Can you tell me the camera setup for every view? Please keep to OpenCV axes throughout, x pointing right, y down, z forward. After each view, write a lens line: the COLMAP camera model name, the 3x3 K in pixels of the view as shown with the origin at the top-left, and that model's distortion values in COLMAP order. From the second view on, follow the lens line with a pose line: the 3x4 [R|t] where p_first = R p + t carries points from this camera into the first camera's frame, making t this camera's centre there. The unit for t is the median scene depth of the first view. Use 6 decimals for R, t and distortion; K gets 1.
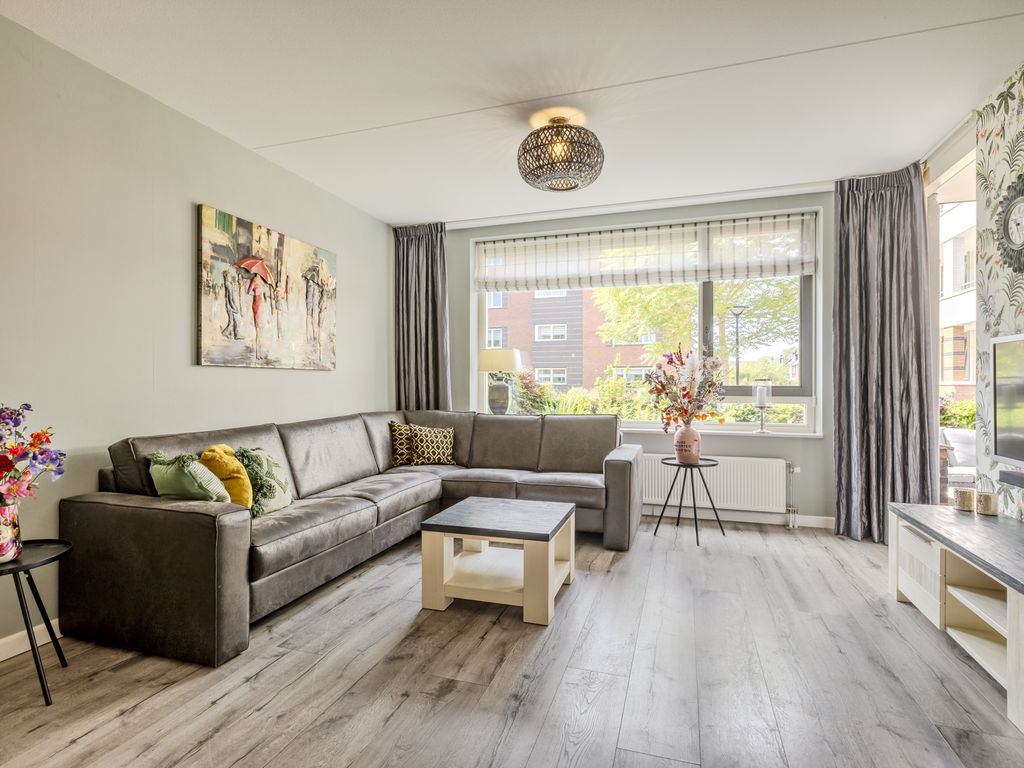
lens RADIAL K [[531.7, 0, 512.0], [0, 531.7, 384.0], [0, 0, 1]] dist [0.001823, 0.000676]
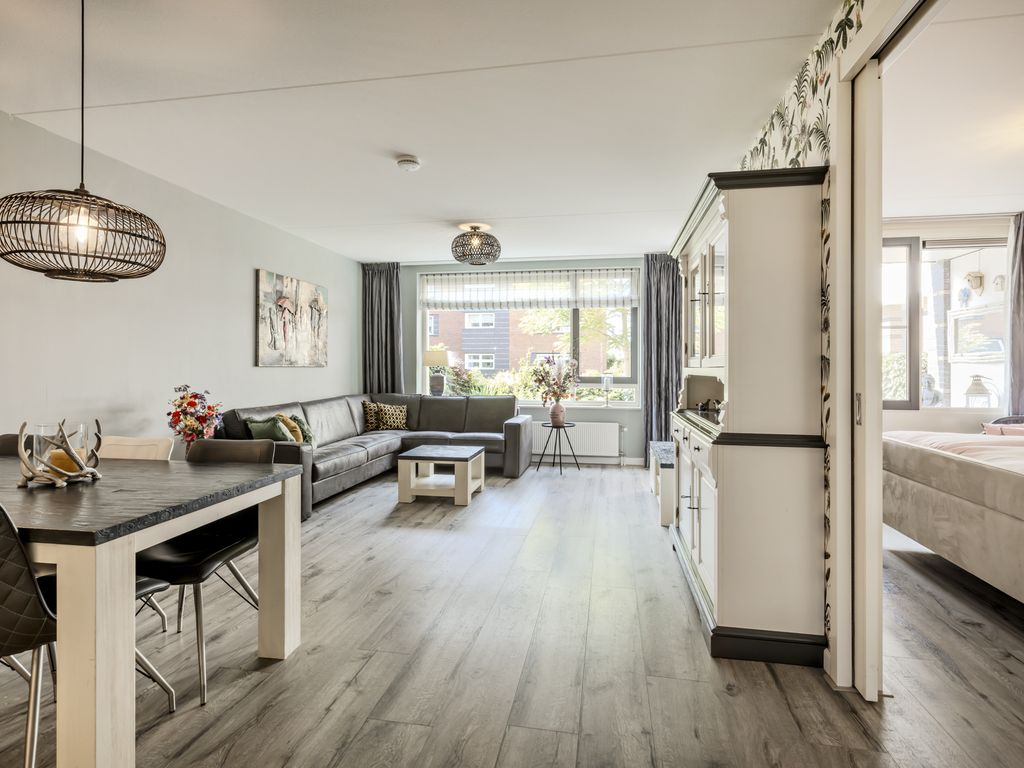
lens RADIAL K [[524.9, 0, 513.6], [0, 524.9, 366.3], [0, 0, 1]] dist [0.001617, 0.001220]
pose [[0.990940, 0.003076, 0.134267, -0.014426], [-0.002826, 0.999994, -0.002050, -0.027071], [-0.134272, 0.001652, 0.990943, -0.559906]]
